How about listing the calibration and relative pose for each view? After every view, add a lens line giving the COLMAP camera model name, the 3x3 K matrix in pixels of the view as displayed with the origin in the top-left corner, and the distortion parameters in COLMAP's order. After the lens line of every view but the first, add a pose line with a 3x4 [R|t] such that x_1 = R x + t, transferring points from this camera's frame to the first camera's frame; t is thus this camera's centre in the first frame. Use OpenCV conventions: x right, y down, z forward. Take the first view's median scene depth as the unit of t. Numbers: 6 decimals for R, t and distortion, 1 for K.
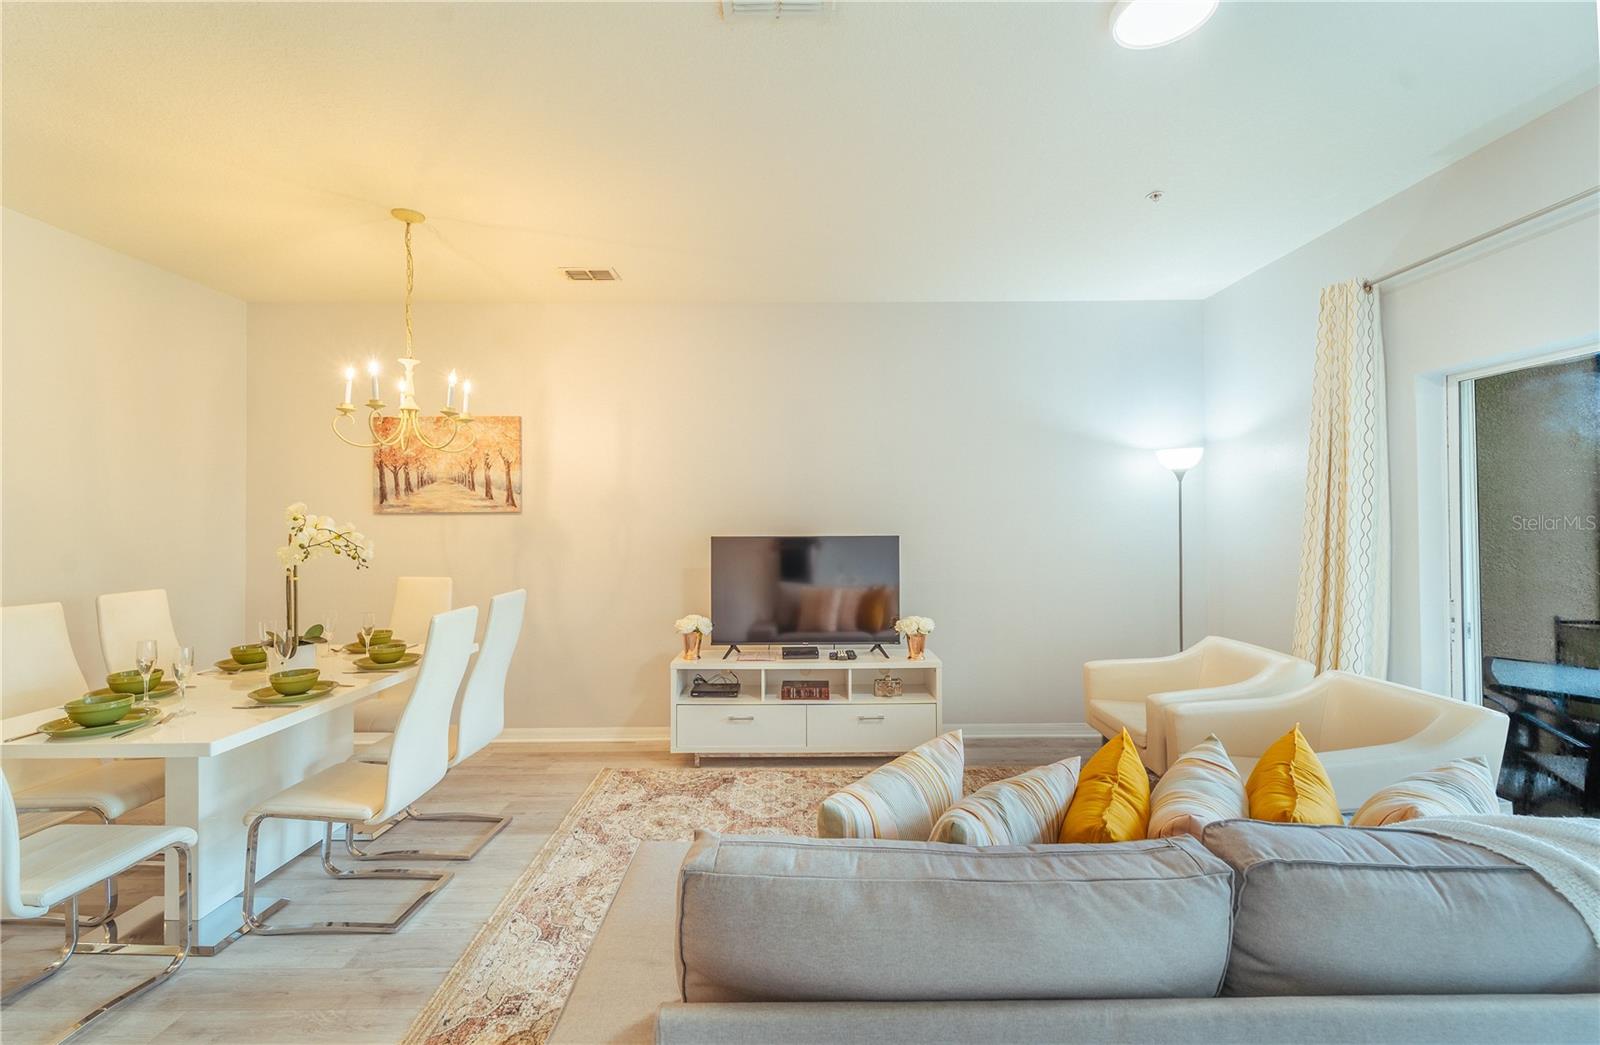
lens RADIAL K [[662.5, 0, 810.3], [0, 662.5, 519.9], [0, 0, 1]] dist [0.001418, -0.000155]
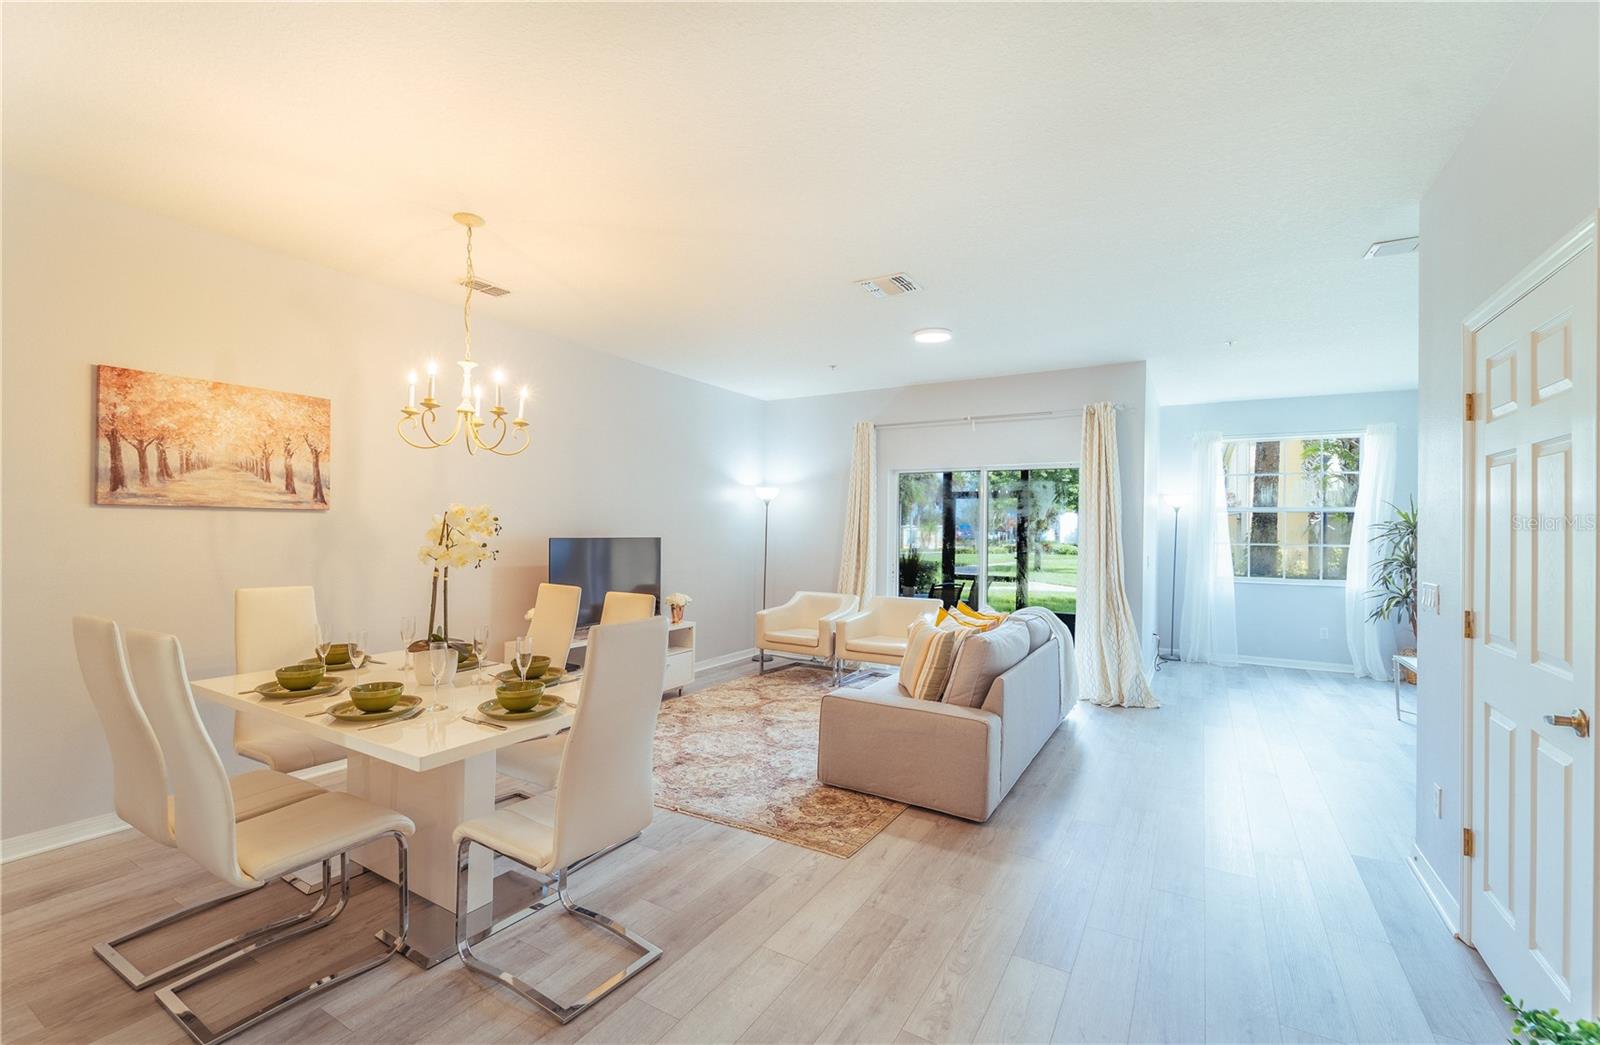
lens RADIAL K [[650.2, 0, 793.1], [0, 650.2, 525.1], [0, 0, 1]] dist [-0.001553, -0.000377]
pose [[0.542447, 0.016899, 0.839920, -0.832924], [-0.021792, 0.999744, -0.006041, 0.000278], [-0.839807, -0.015026, 0.542676, 0.022108]]
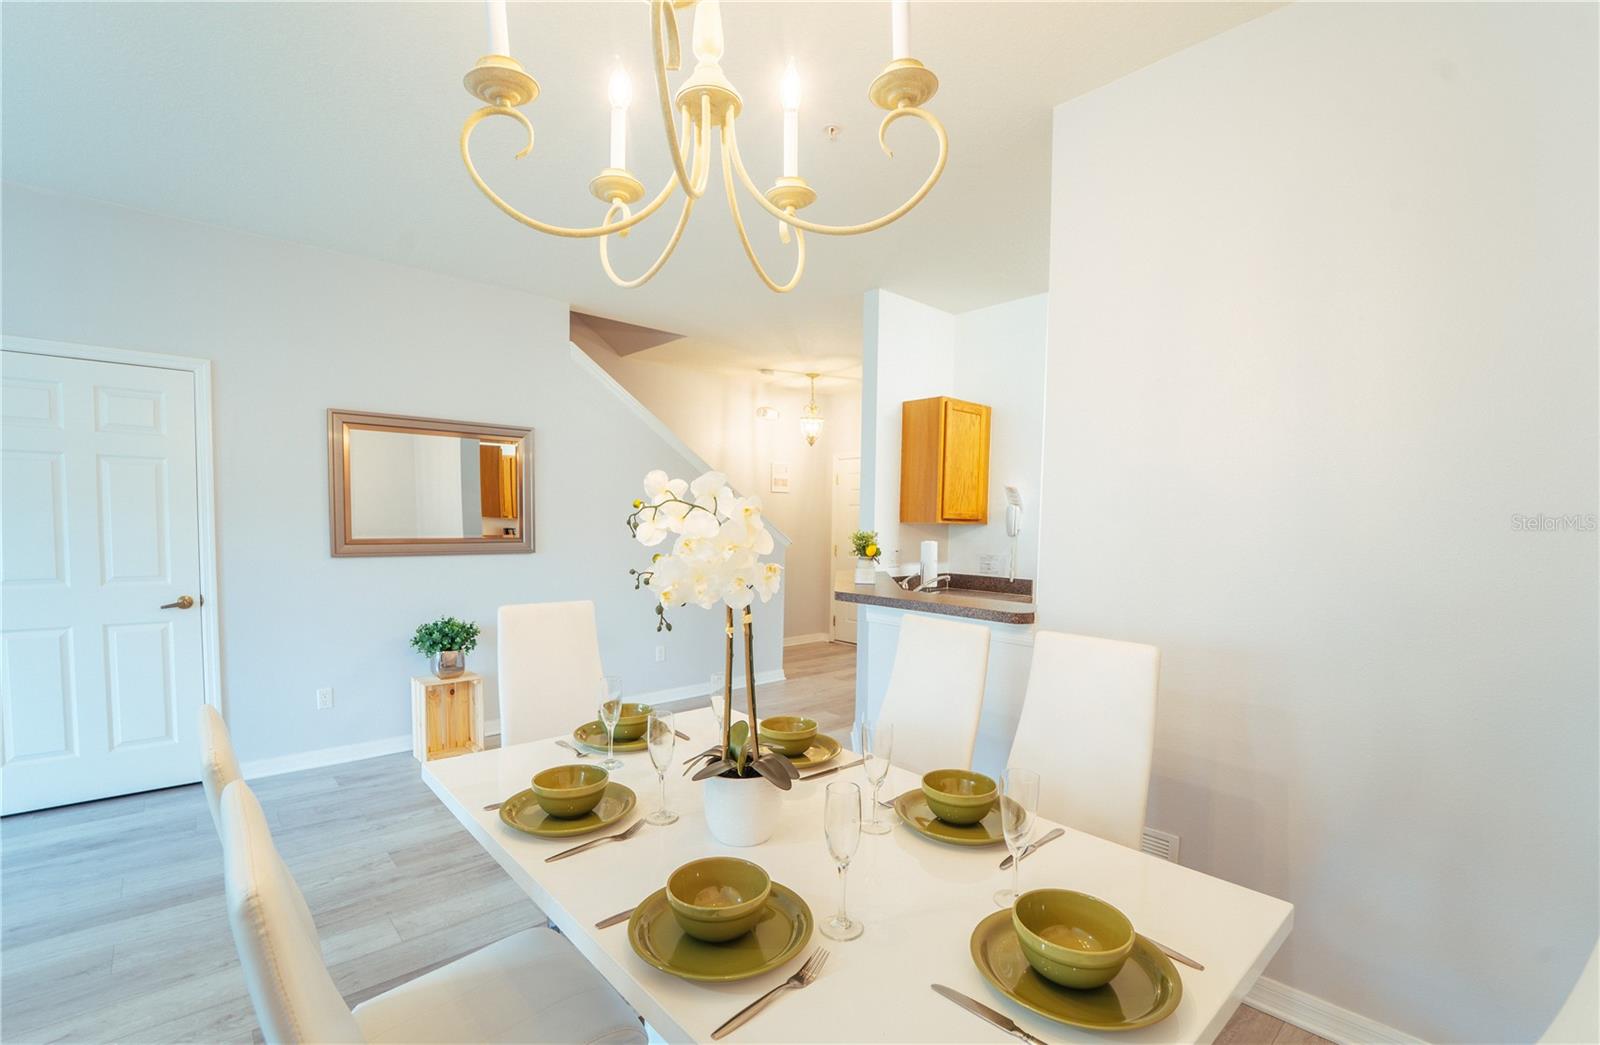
lens RADIAL K [[698.4, 0, 794.9], [0, 698.4, 558.3], [0, 0, 1]] dist [-0.021050, -0.000279]
pose [[-0.756911, 0.030811, -0.652792, -0.299685], [-0.007422, 0.998418, 0.055729, 0.006574], [0.653476, 0.047027, -0.755485, 0.883873]]
